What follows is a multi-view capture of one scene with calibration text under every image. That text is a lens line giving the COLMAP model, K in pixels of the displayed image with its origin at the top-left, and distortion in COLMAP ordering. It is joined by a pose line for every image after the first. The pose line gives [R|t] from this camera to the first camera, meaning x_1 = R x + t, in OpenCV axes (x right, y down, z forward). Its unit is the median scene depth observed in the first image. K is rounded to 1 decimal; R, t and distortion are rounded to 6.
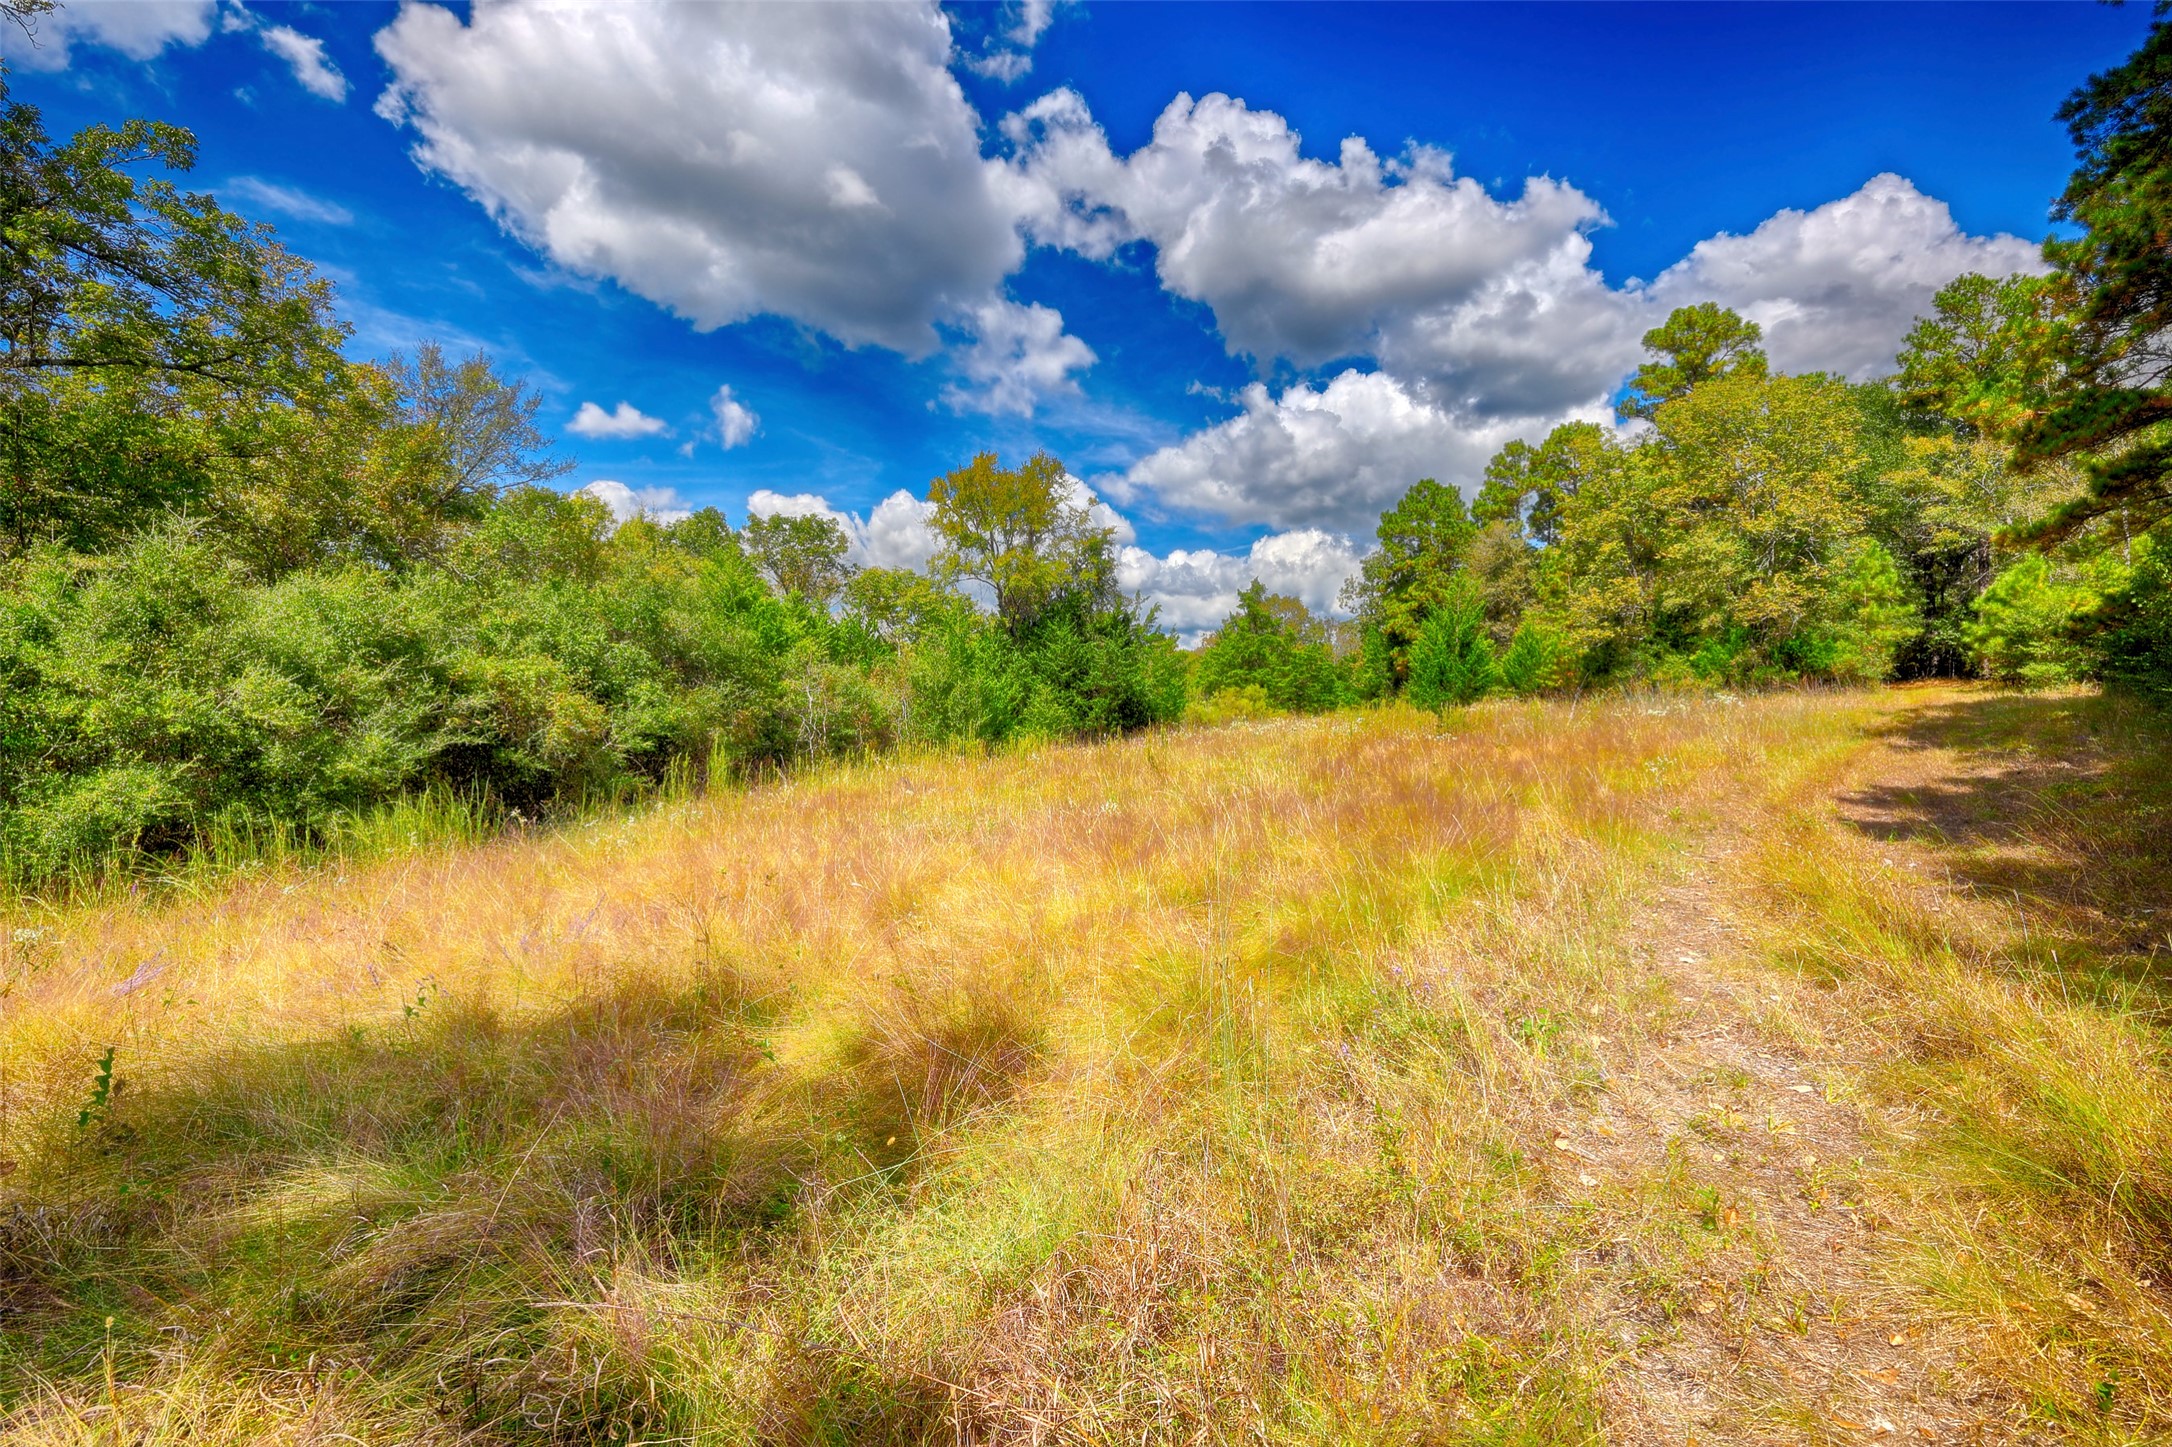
lens RADIAL K [[891.1, 0, 1084.7], [0, 891.1, 712.9], [0, 0, 1]] dist [0.002391, -0.000174]
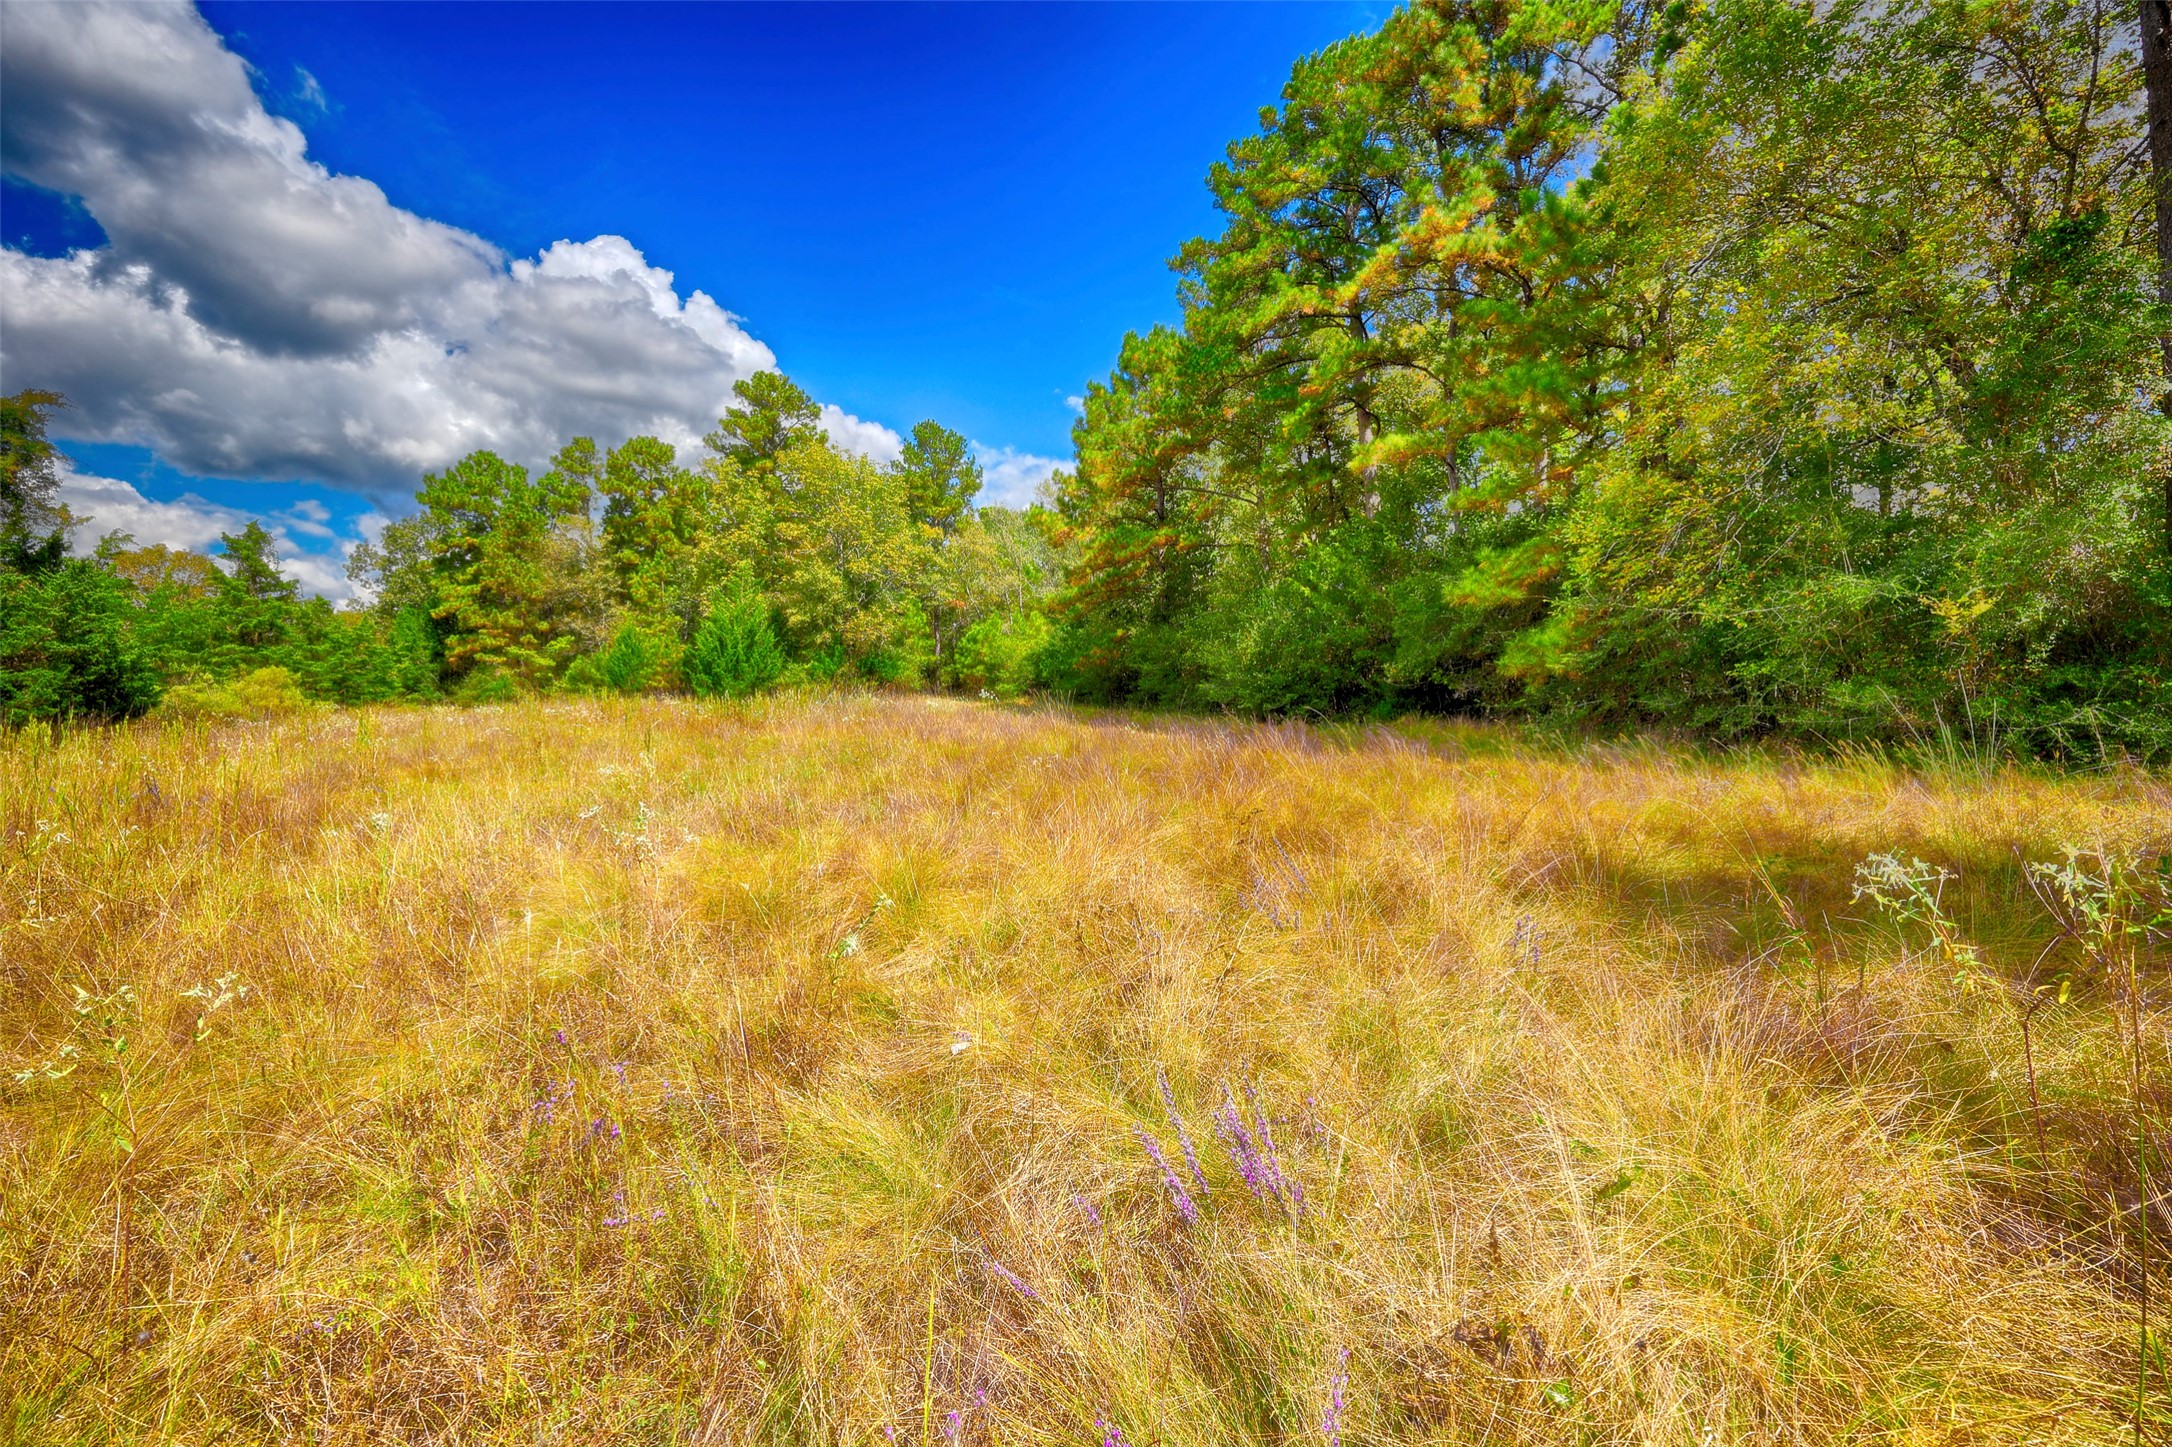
lens RADIAL K [[891.1, 0, 1085.4], [0, 891.1, 727.5], [0, 0, 1]] dist [0.002391, -0.000174]
pose [[0.496376, 0.005521, 0.868090, -0.136004], [-0.012383, 0.999923, 0.000721, 0.011562], [-0.868019, -0.011108, 0.496406, 0.038131]]
